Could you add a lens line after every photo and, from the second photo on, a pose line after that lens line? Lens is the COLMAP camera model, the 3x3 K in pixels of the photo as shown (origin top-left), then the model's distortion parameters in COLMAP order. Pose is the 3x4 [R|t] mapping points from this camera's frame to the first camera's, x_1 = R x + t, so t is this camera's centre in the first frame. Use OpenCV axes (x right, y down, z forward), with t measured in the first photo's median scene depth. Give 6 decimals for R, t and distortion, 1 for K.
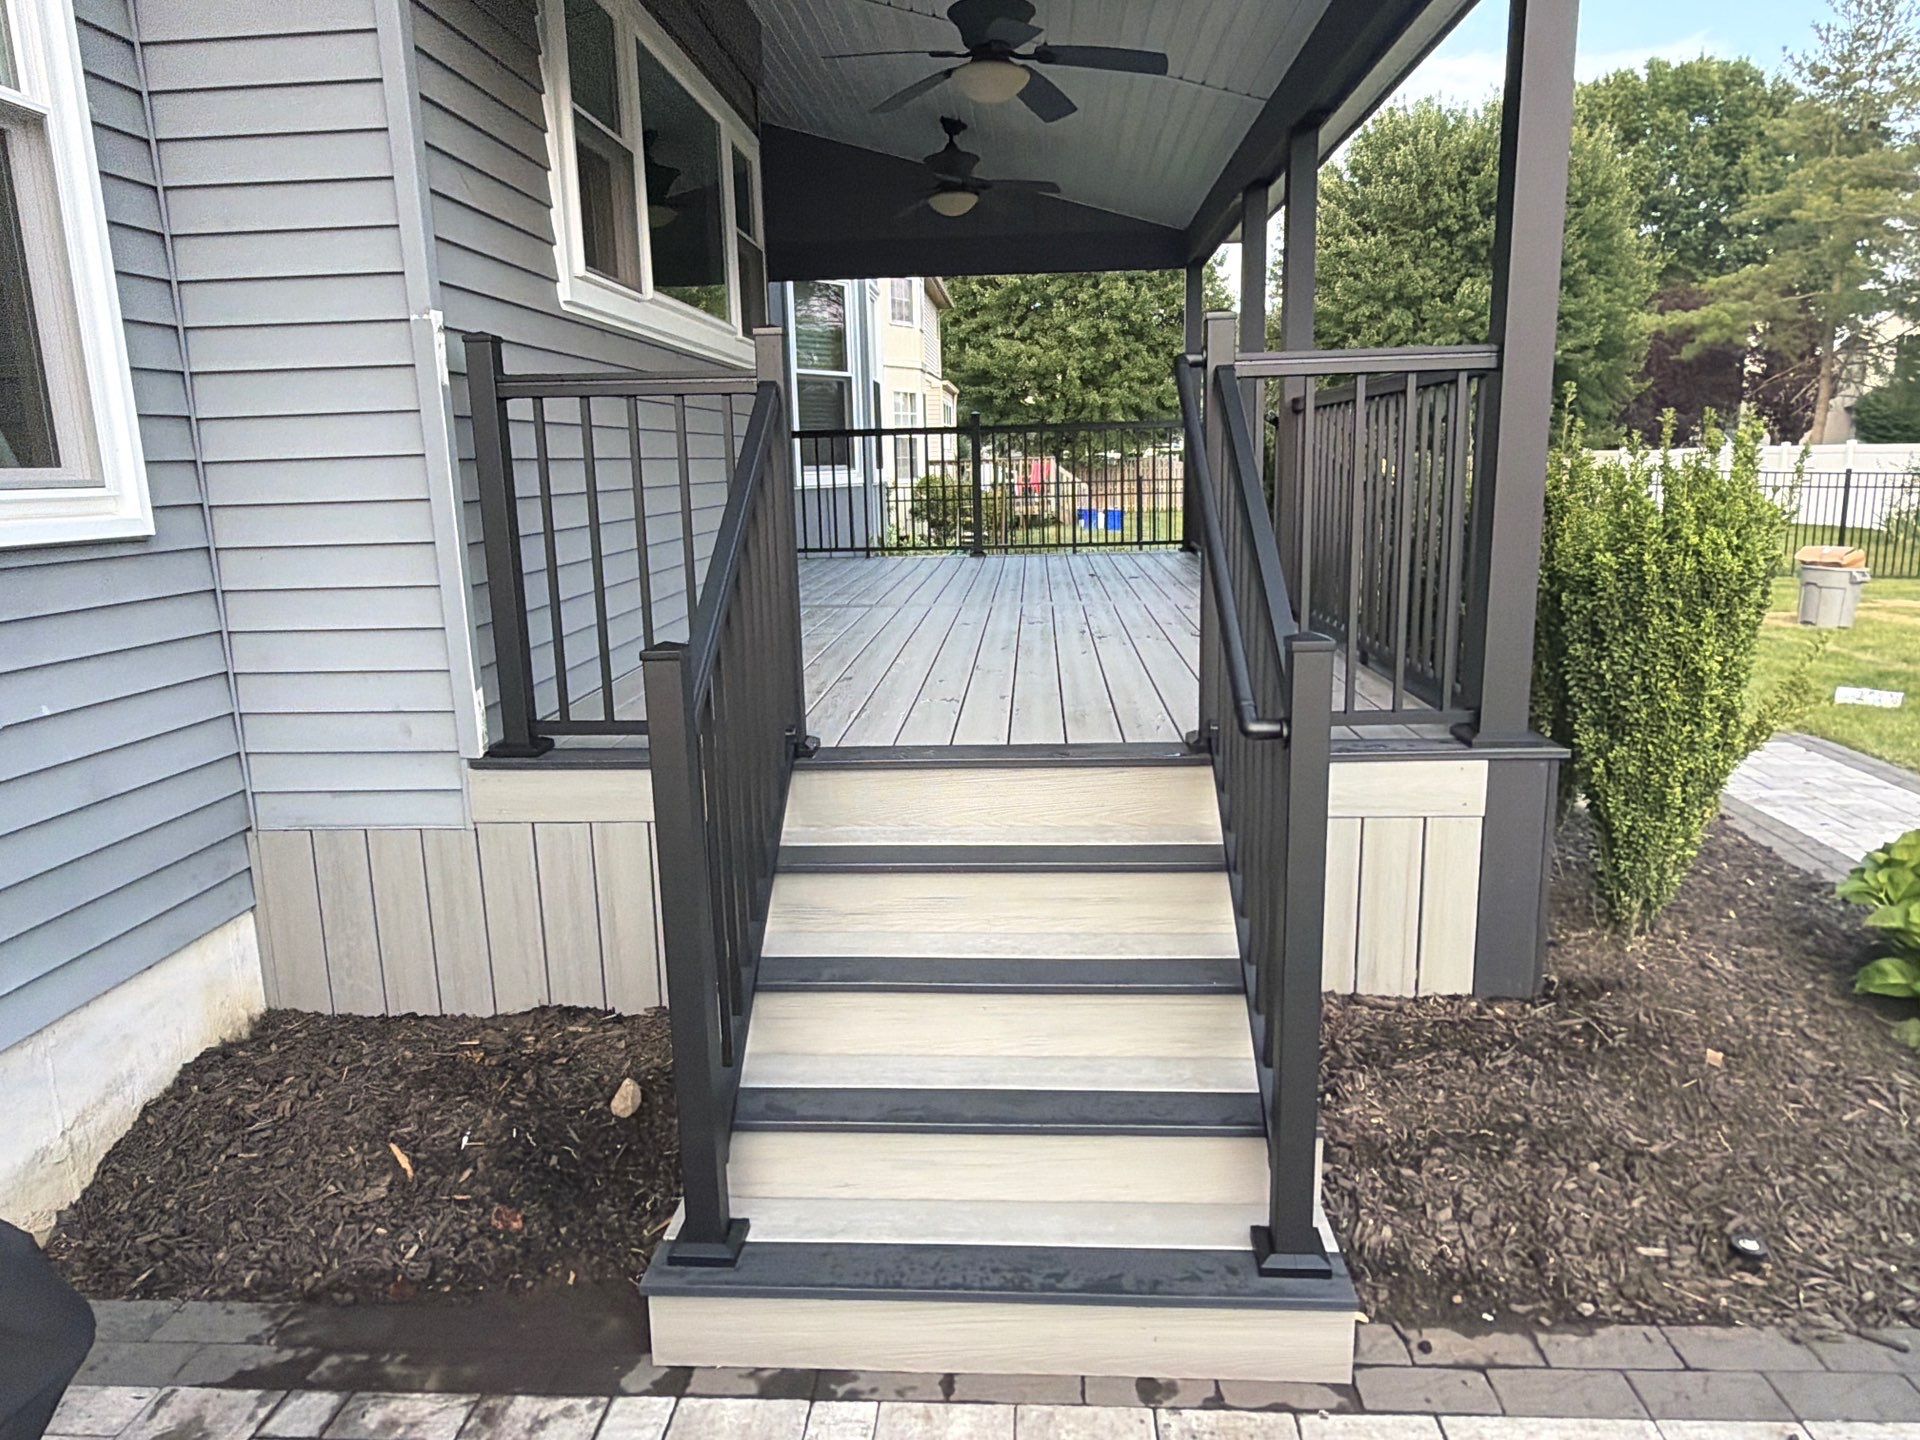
lens RADIAL K [[1275.7, 0, 960.0], [0, 1275.7, 720.0], [0, 0, 1]] dist [0.006068, 0.001074]
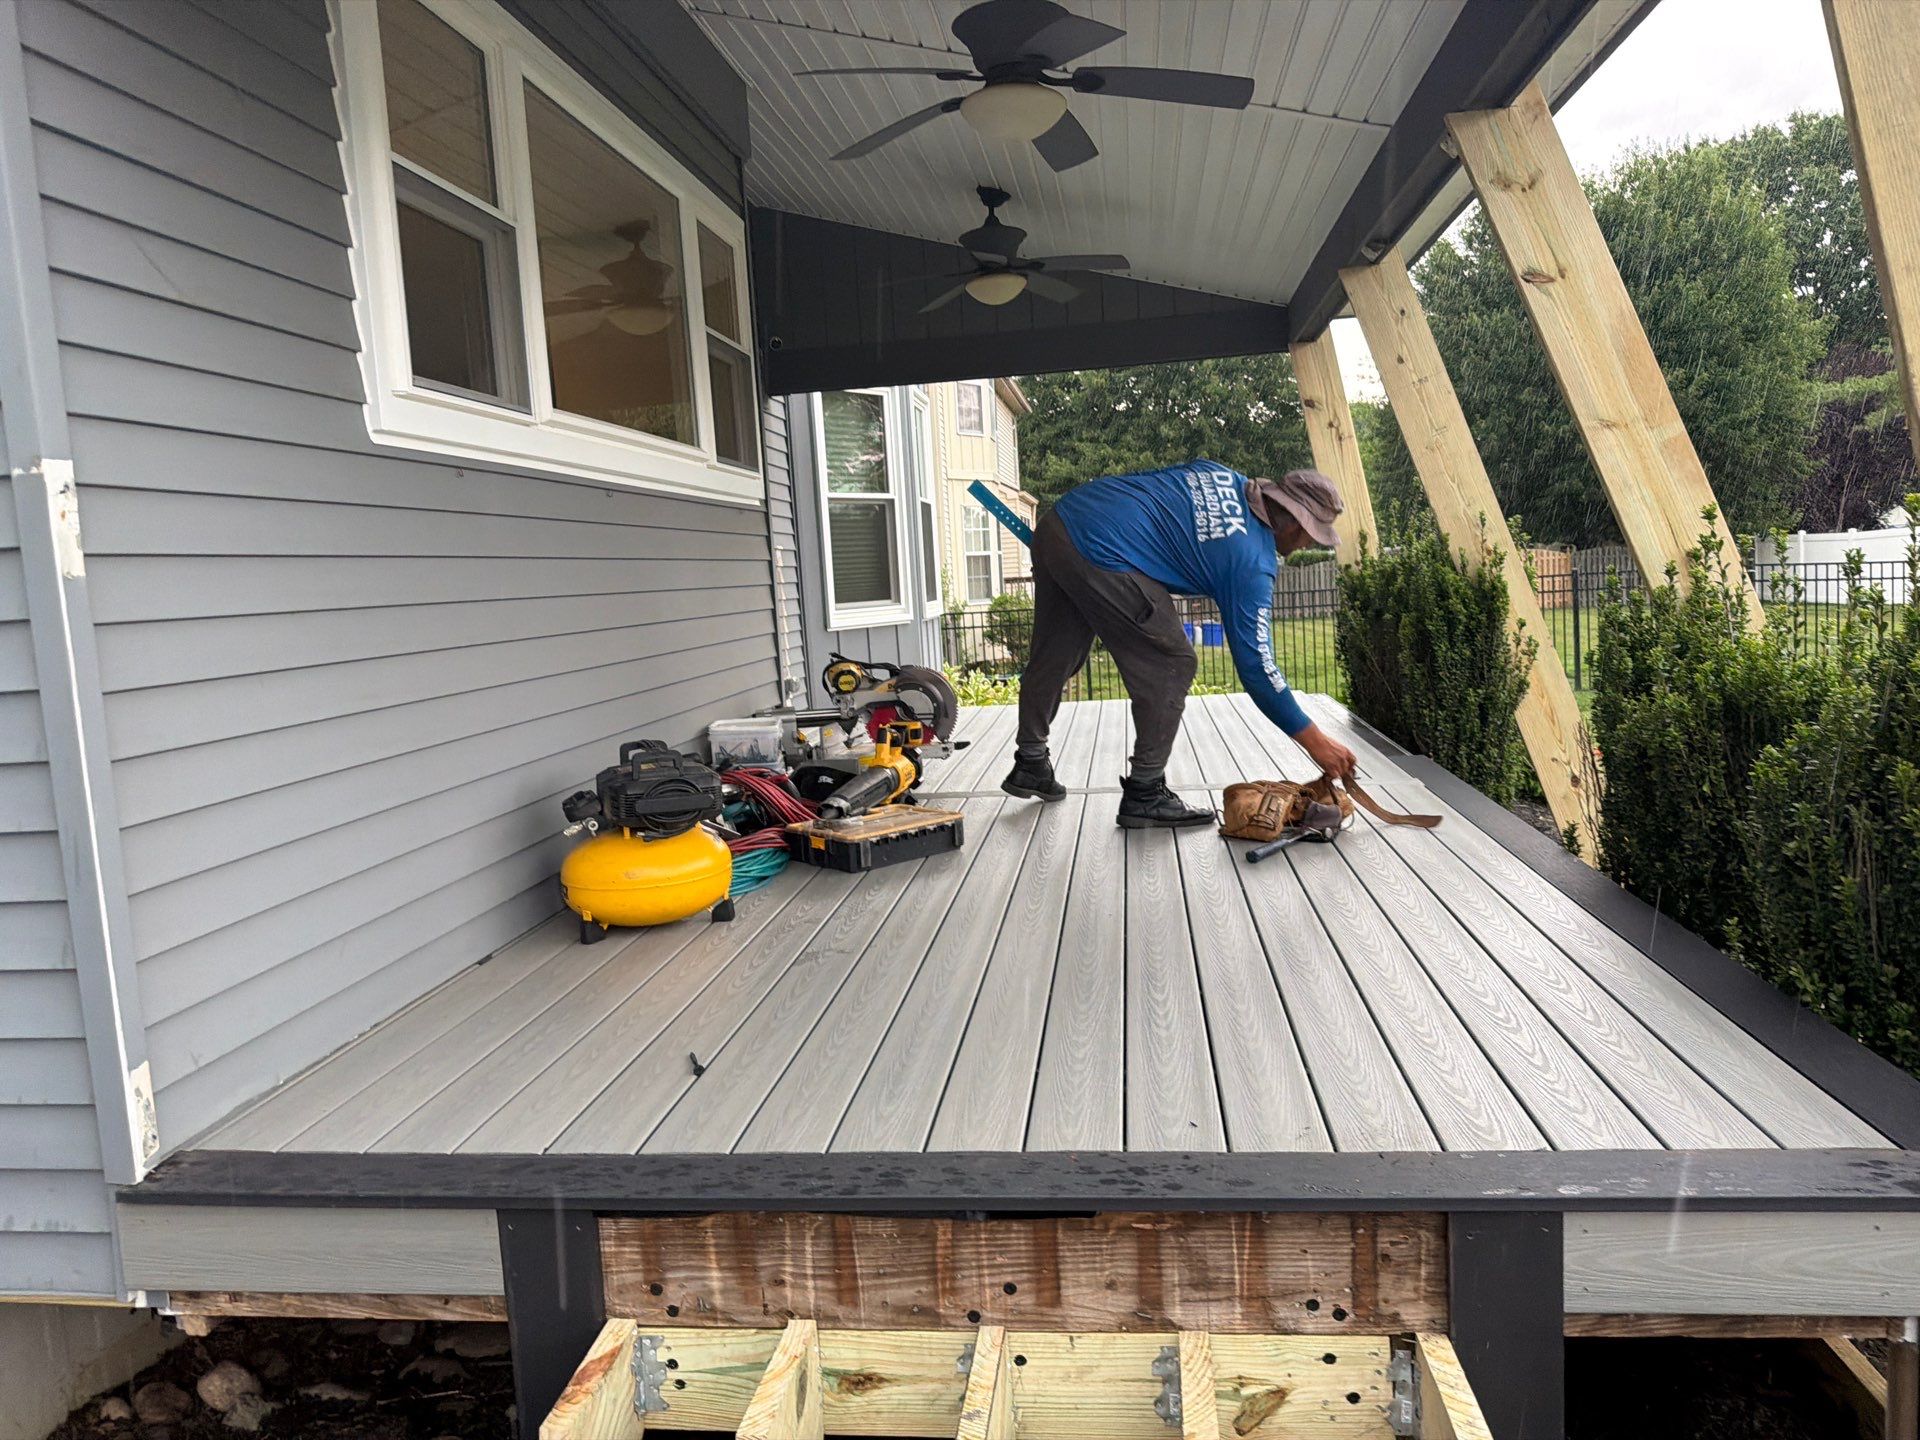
lens RADIAL K [[1364.8, 0, 939.9], [0, 1364.8, 710.8], [0, 0, 1]] dist [0.016098, -0.021513]
pose [[0.996082, -0.030033, -0.083181, 0.015894], [0.021639, 0.994749, -0.100032, -0.033883], [0.085749, 0.097840, 0.991501, 0.107467]]
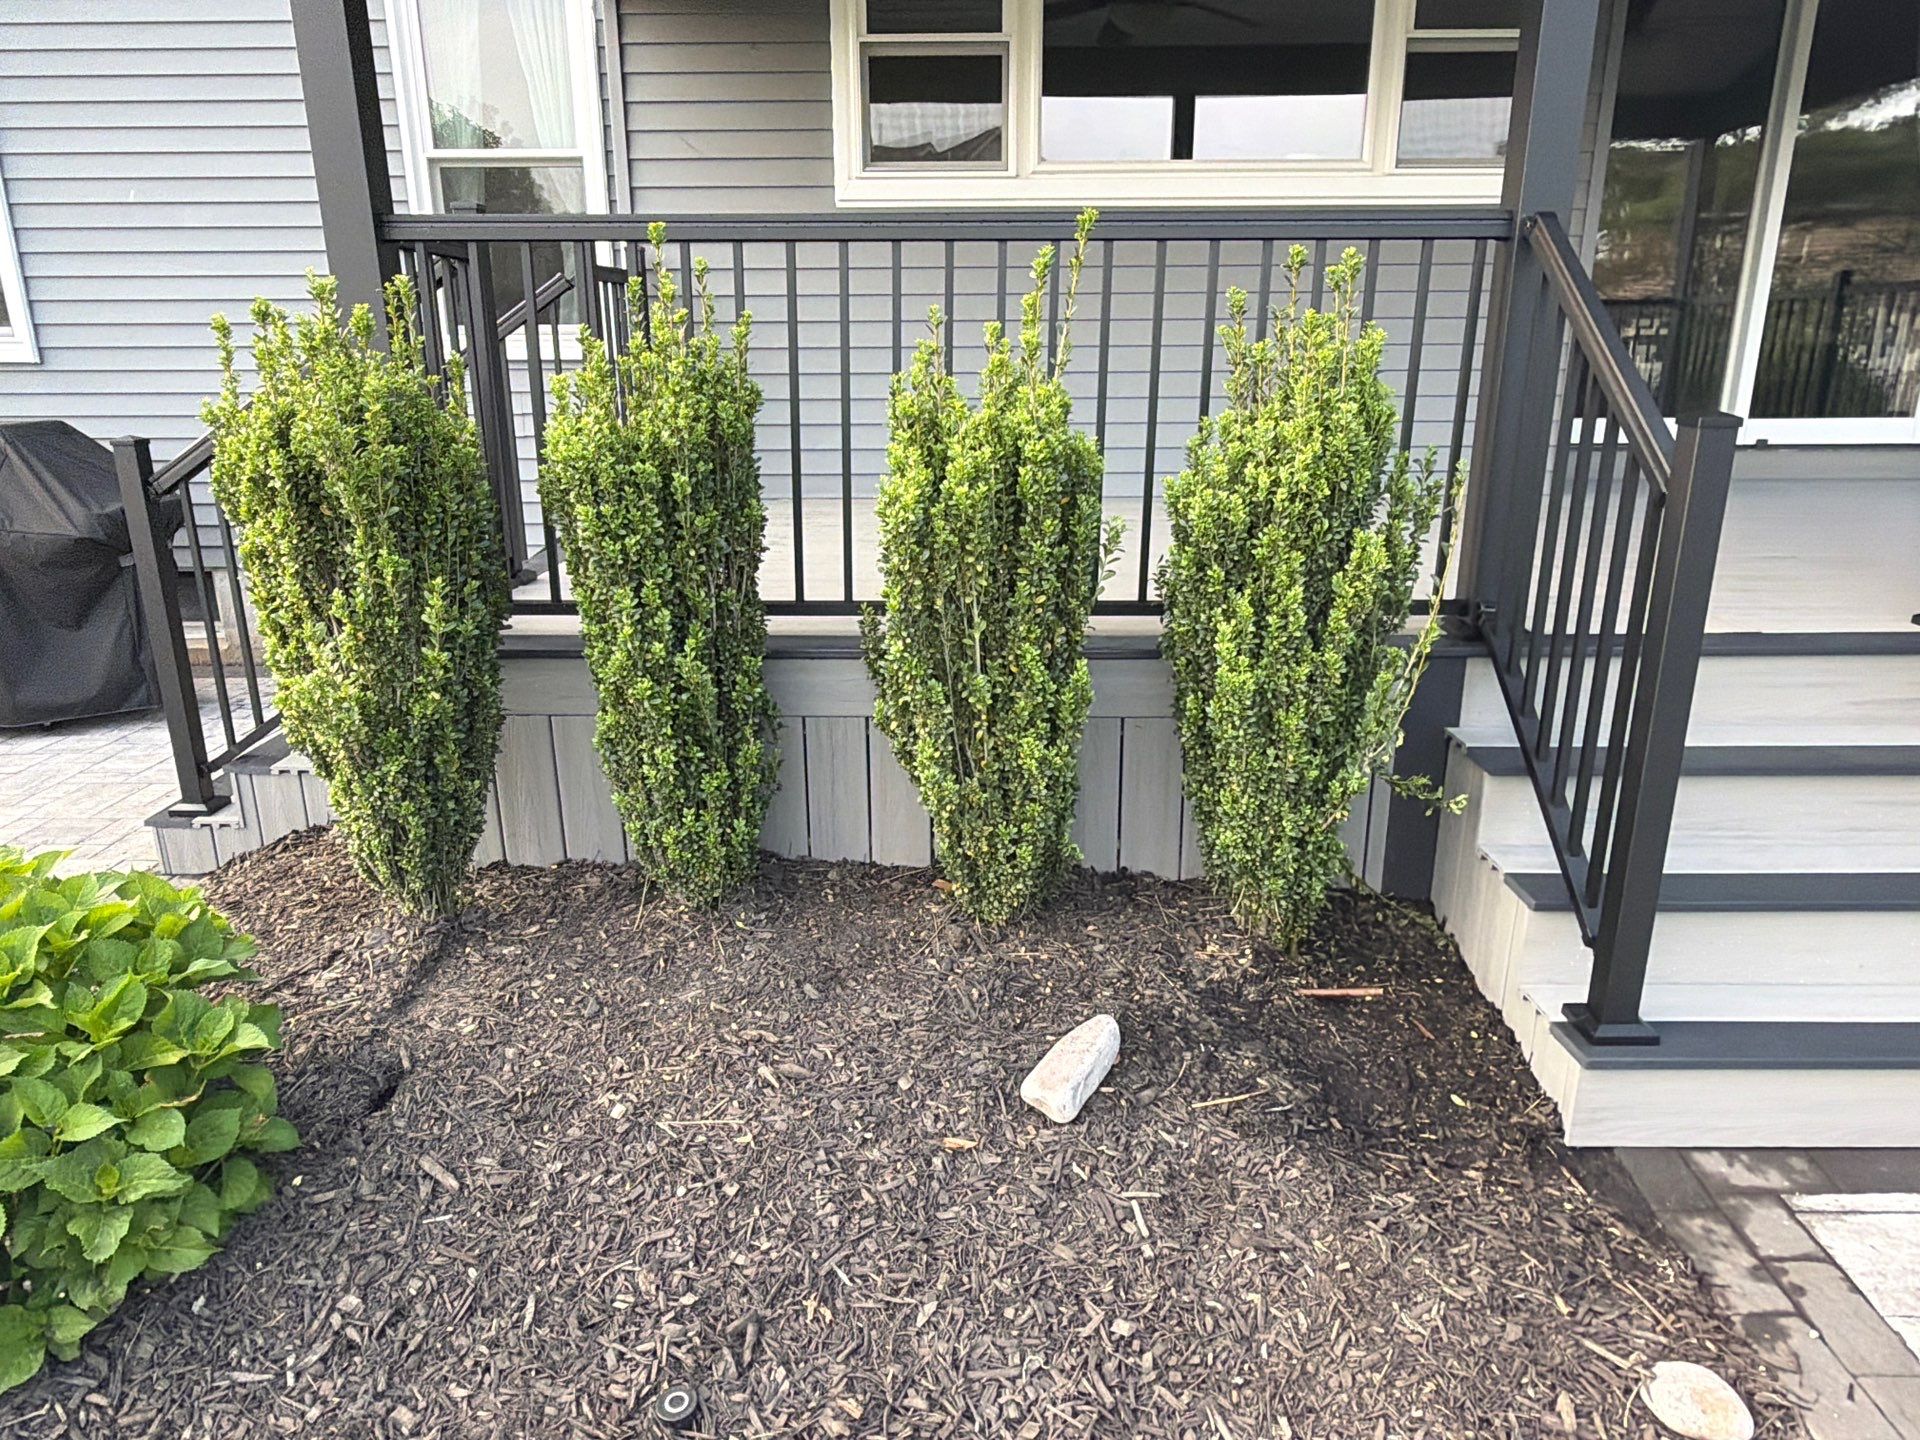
lens RADIAL K [[1227.6, 0, 960.0], [0, 1227.6, 720.0], [0, 0, 1]] dist [0.032752, -0.051238]
pose [[0.048042, 0.321033, -0.945849, 0.376621], [-0.199828, 0.930888, 0.305805, -0.081913], [0.978652, 0.174316, 0.108873, 0.367104]]
